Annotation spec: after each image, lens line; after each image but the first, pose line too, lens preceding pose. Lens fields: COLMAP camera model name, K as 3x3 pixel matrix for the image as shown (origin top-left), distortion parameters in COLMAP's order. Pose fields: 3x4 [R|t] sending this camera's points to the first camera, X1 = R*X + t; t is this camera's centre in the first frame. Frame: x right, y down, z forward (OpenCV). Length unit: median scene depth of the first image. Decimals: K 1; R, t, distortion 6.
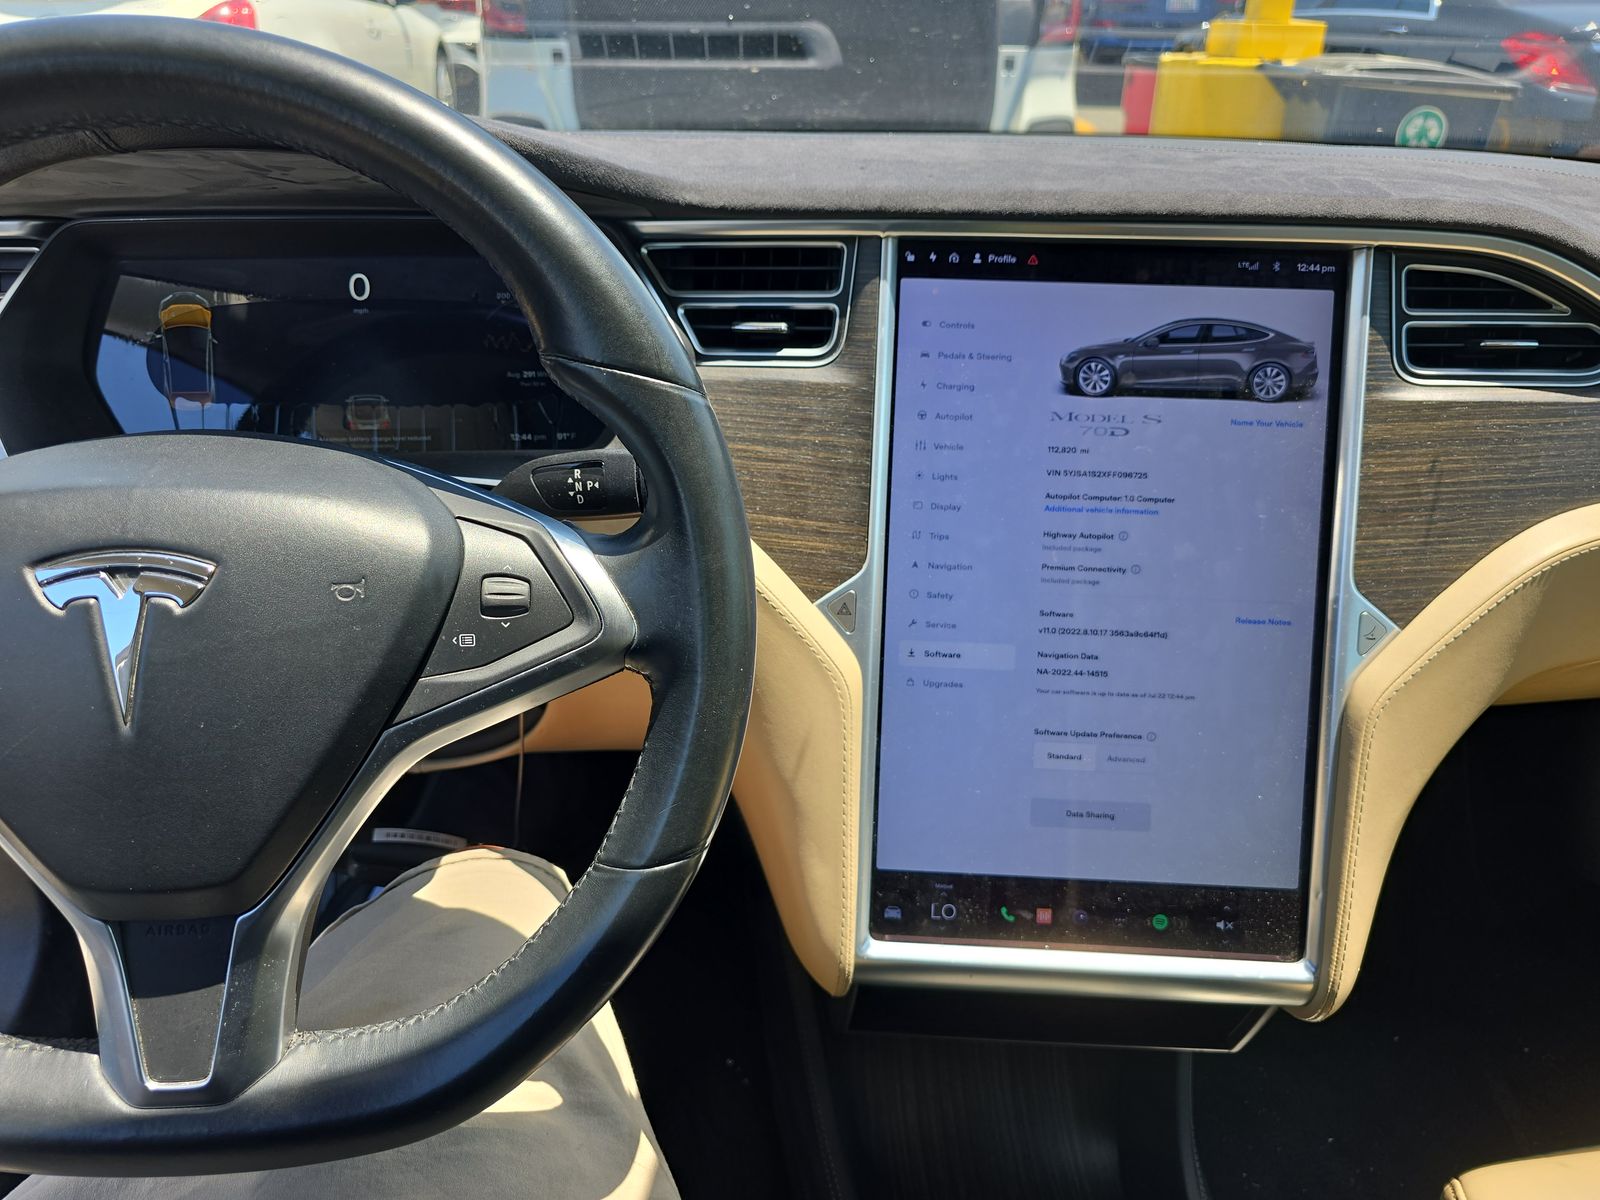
lens RADIAL K [[1123.5, 0, 807.9], [0, 1123.5, 596.3], [0, 0, 1]] dist [0.042614, -0.041503]
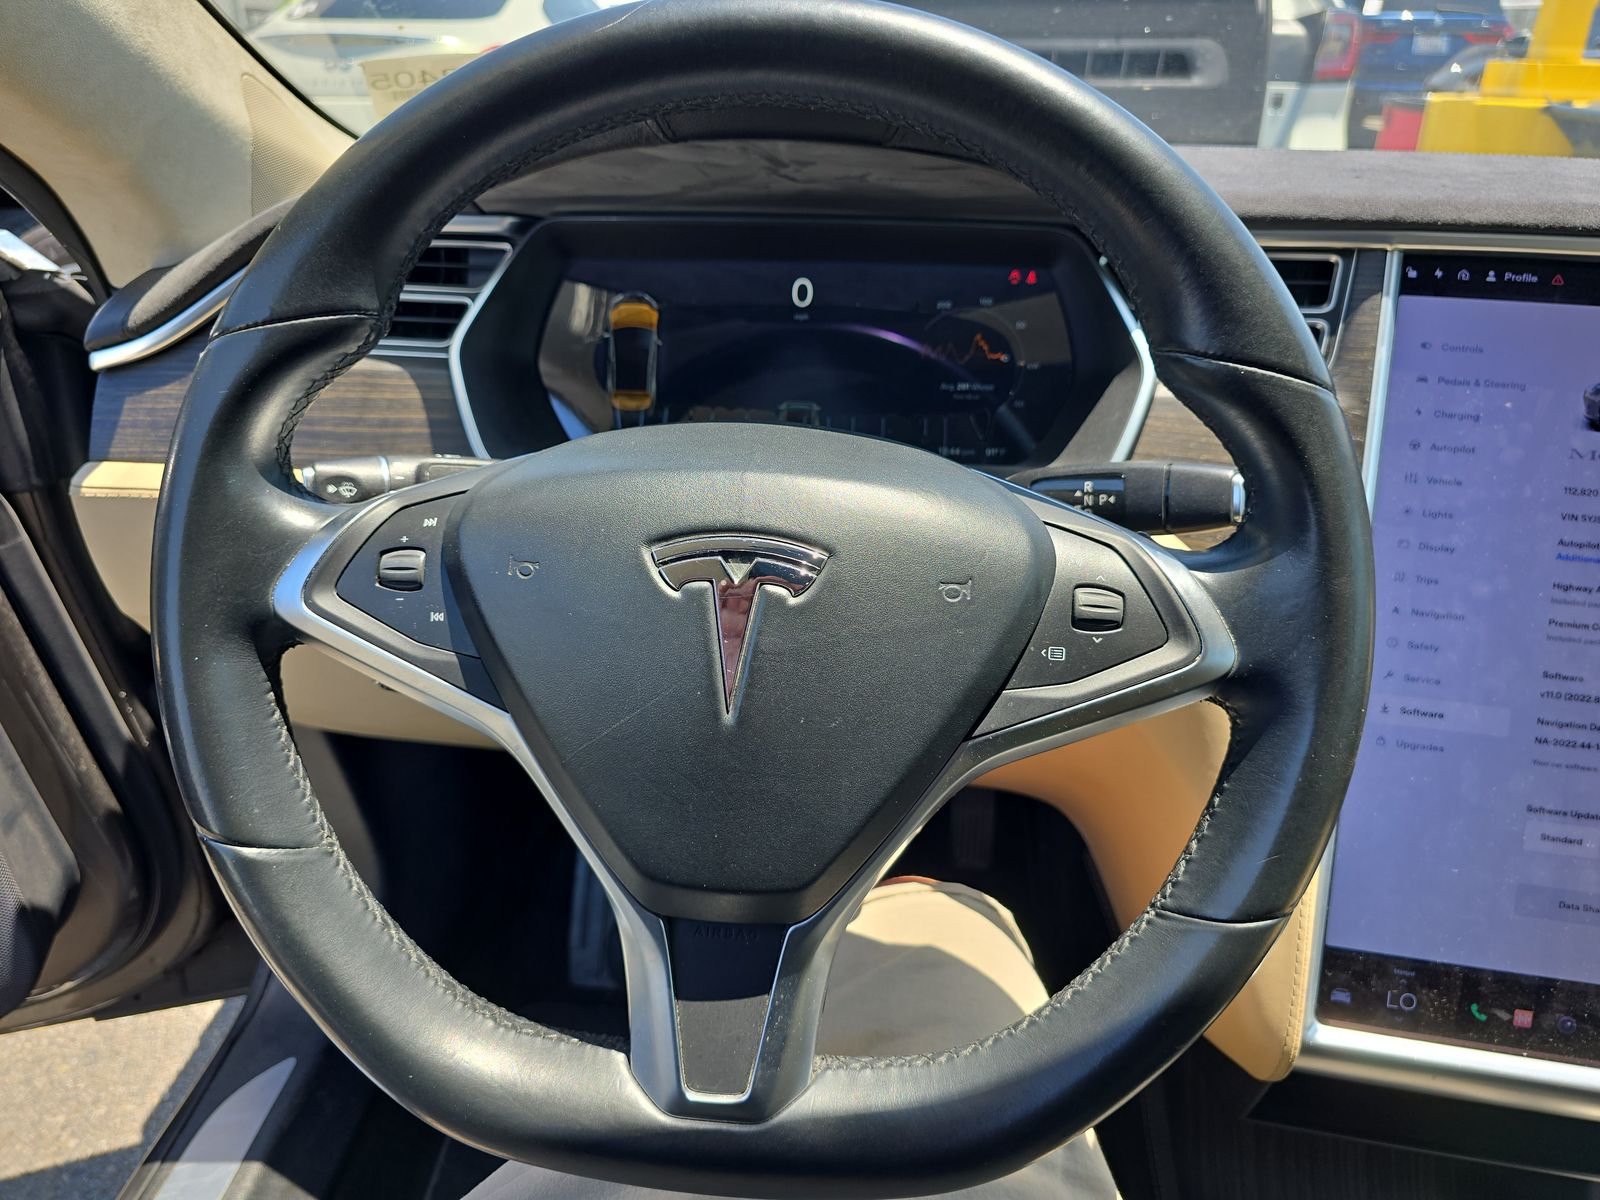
lens RADIAL K [[1132.1, 0, 800.0], [0, 1132.1, 600.0], [0, 0, 1]] dist [0.039731, -0.046650]
pose [[0.988093, 0.066033, -0.138970, -0.252824], [-0.070766, 0.997060, -0.029386, 0.024668], [0.136621, 0.038871, 0.989860, 0.030693]]
